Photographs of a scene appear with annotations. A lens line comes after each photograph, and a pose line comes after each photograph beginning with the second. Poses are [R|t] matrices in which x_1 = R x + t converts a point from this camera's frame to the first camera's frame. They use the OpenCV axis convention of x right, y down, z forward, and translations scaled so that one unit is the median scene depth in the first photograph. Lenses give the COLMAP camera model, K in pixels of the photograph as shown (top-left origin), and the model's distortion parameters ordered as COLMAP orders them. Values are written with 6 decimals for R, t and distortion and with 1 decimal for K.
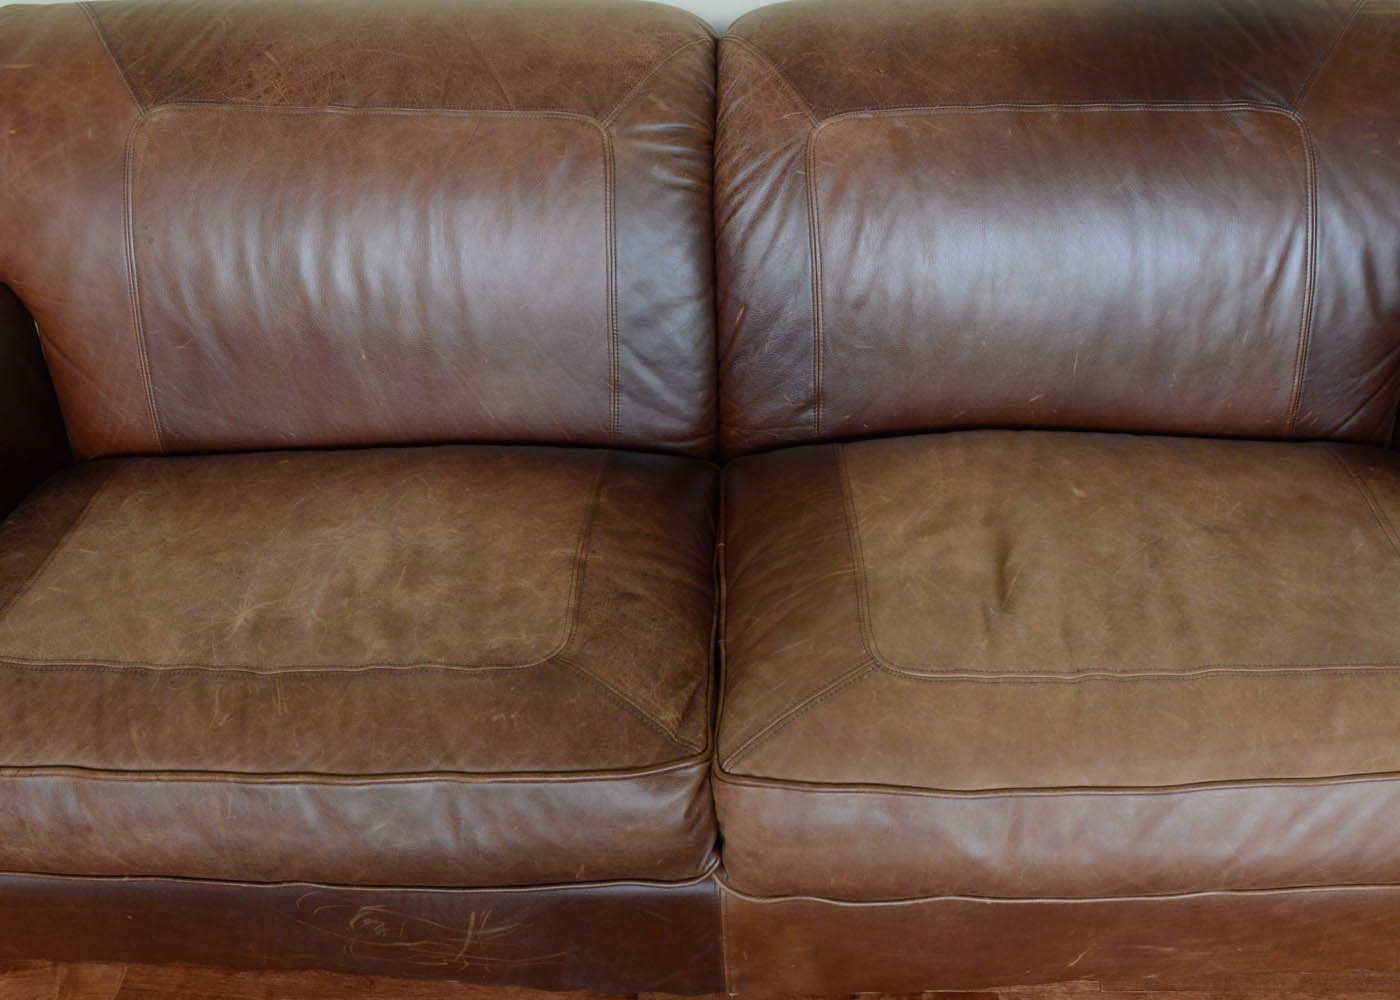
lens RADIAL K [[1286.4, 0, 717.4], [0, 1286.4, 499.2], [0, 0, 1]] dist [-0.125458, 0.088998]
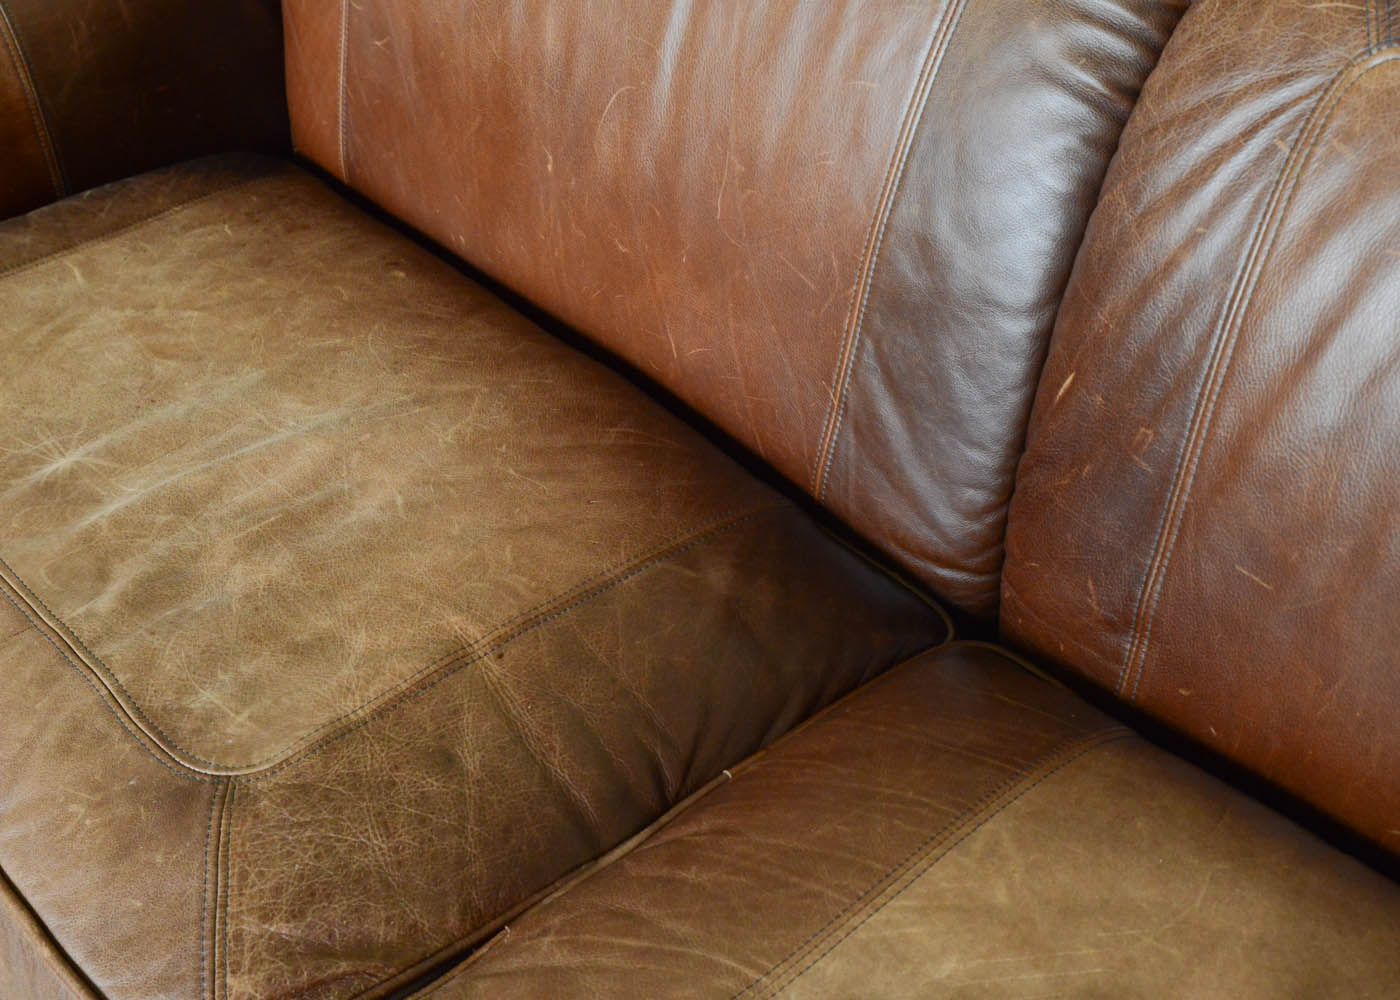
lens RADIAL K [[1959.3, 0, 700.0], [0, 1959.3, 500.0], [0, 0, 1]] dist [0.012006, 0.007222]
pose [[0.636544, 0.470688, -0.610954, 0.423894], [-0.399499, 0.878842, 0.260840, -0.261322], [0.659706, 0.078039, 0.747461, 0.416546]]
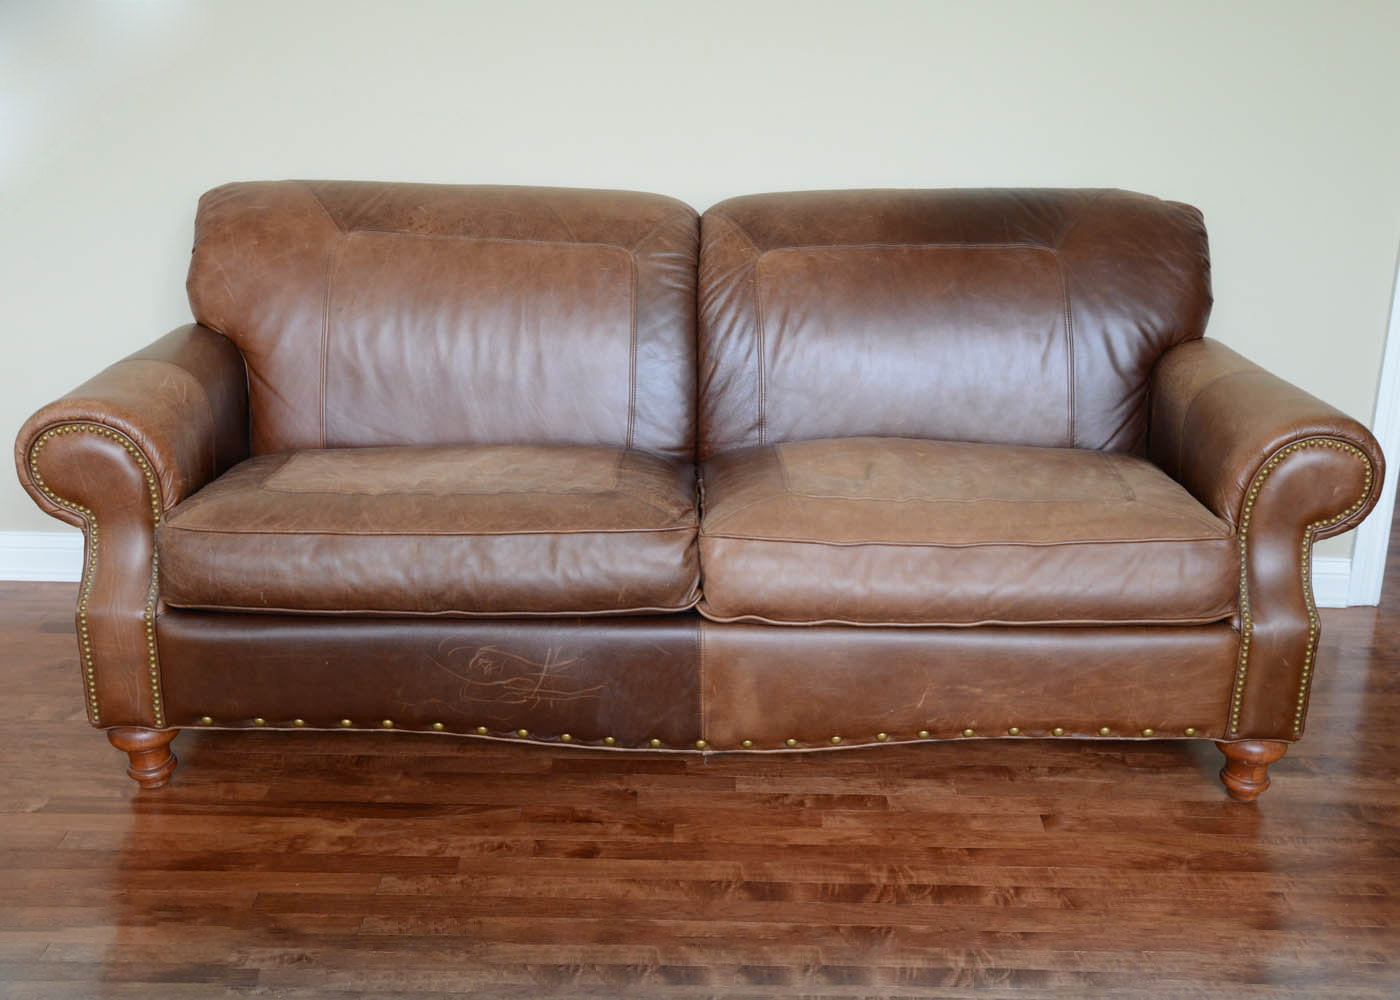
lens RADIAL K [[1640.4, 0, 700.0], [0, 1640.4, 500.0], [0, 0, 1]] dist [0.000175, 0.000392]
pose [[0.999459, 0.022569, 0.023905, -0.044416], [-0.013643, 0.946298, -0.323007, 0.688736], [-0.029911, 0.322507, 0.946095, -0.899279]]
